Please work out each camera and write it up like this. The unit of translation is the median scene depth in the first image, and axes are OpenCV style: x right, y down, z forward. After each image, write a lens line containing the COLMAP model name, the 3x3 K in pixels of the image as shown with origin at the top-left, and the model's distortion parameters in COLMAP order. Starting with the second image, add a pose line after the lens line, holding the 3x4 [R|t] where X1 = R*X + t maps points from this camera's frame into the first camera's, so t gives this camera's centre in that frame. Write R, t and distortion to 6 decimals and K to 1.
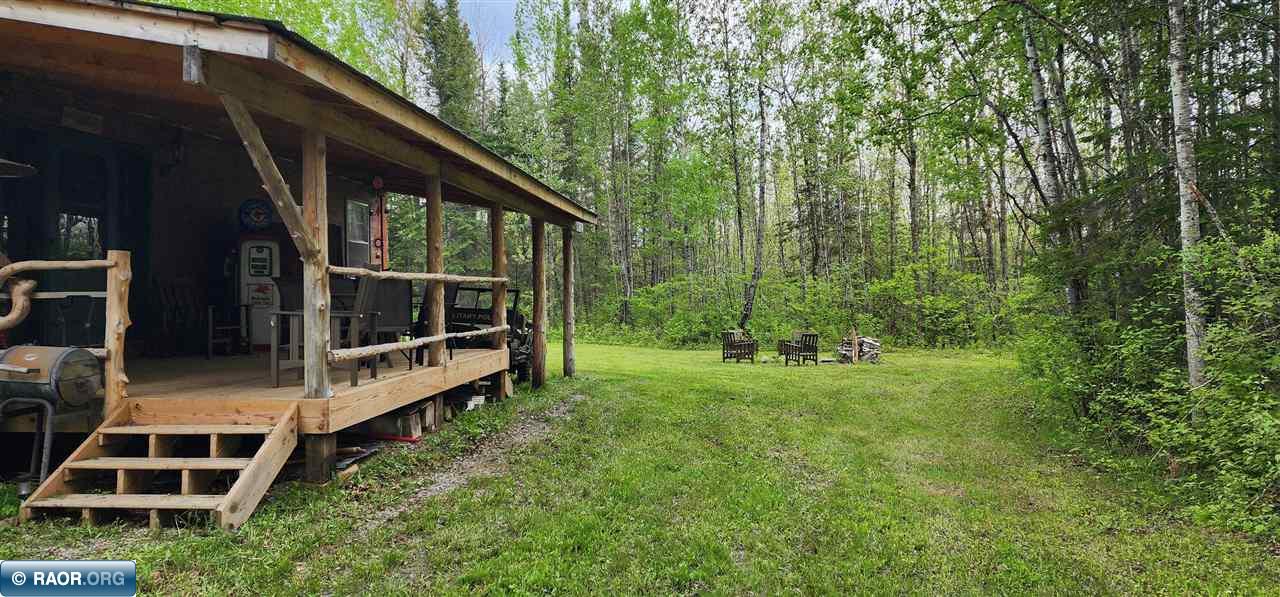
lens RADIAL K [[862.3, 0, 639.5], [0, 862.3, 293.4], [0, 0, 1]] dist [0.038747, -0.001586]
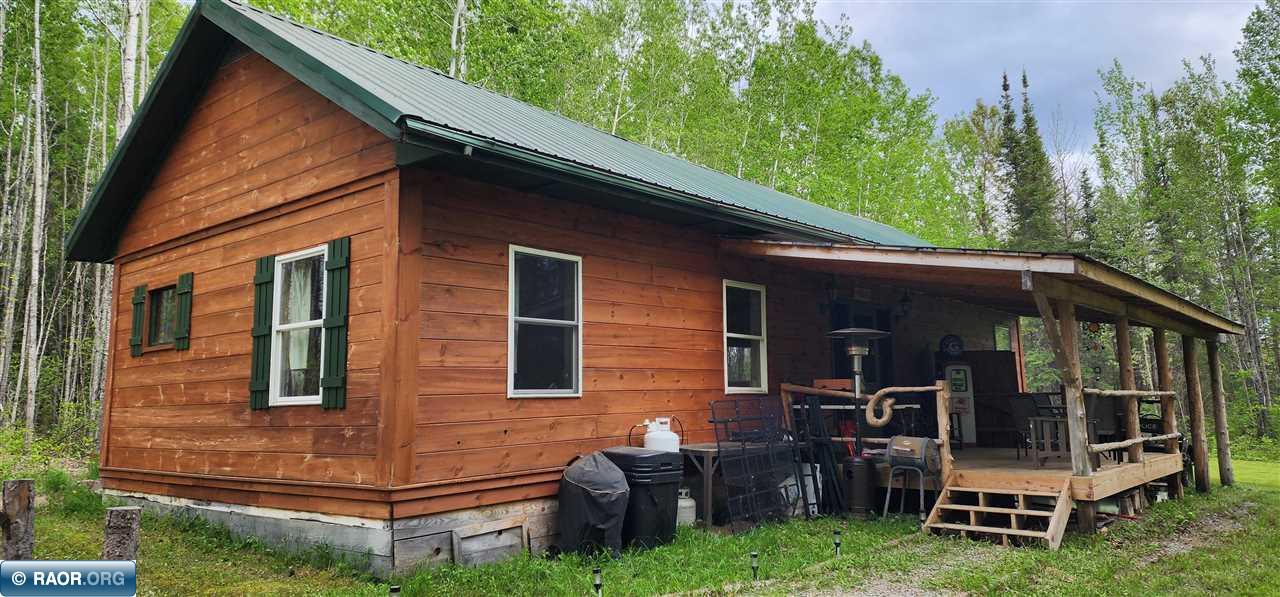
lens RADIAL K [[862.3, 0, 639.5], [0, 862.3, 293.4], [0, 0, 1]] dist [0.038747, -0.001586]
pose [[0.818278, -0.074614, -0.569960, -0.079035], [0.004318, 0.992310, -0.123705, -0.008356], [0.574807, 0.098764, 0.812307, -0.503984]]
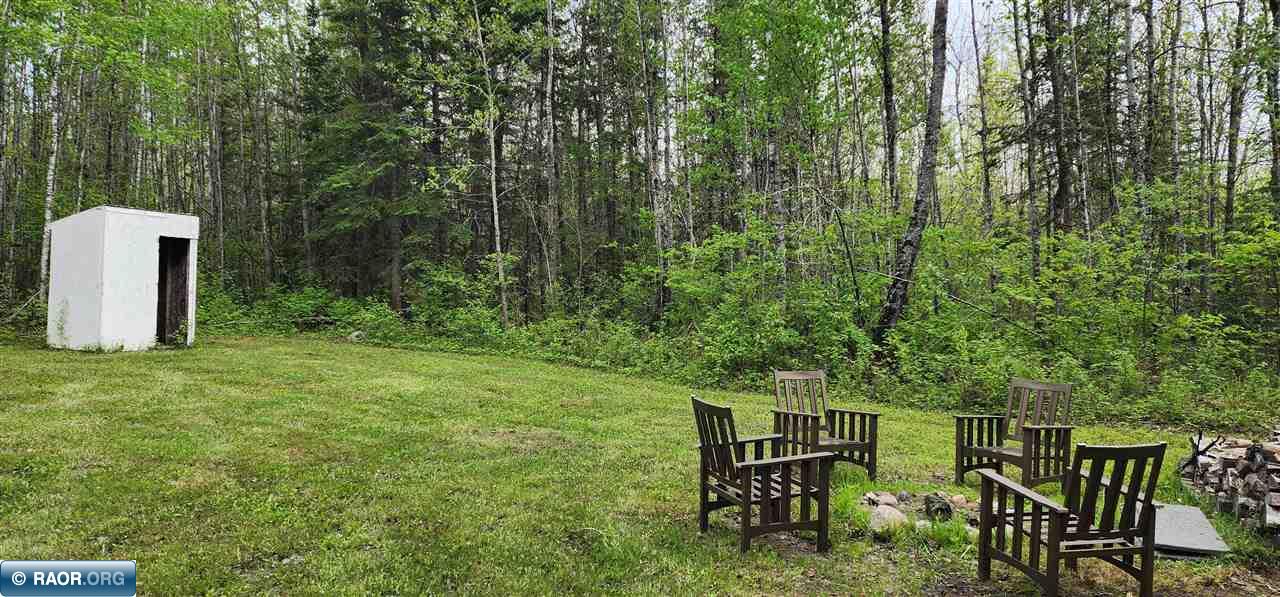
lens RADIAL K [[862.3, 0, 639.5], [0, 862.3, 293.4], [0, 0, 1]] dist [0.038747, -0.001586]
pose [[0.976234, 0.020024, -0.215791, 0.292273], [-0.014918, 0.999569, 0.025267, 0.024112], [0.216204, -0.021448, 0.976113, 1.718507]]
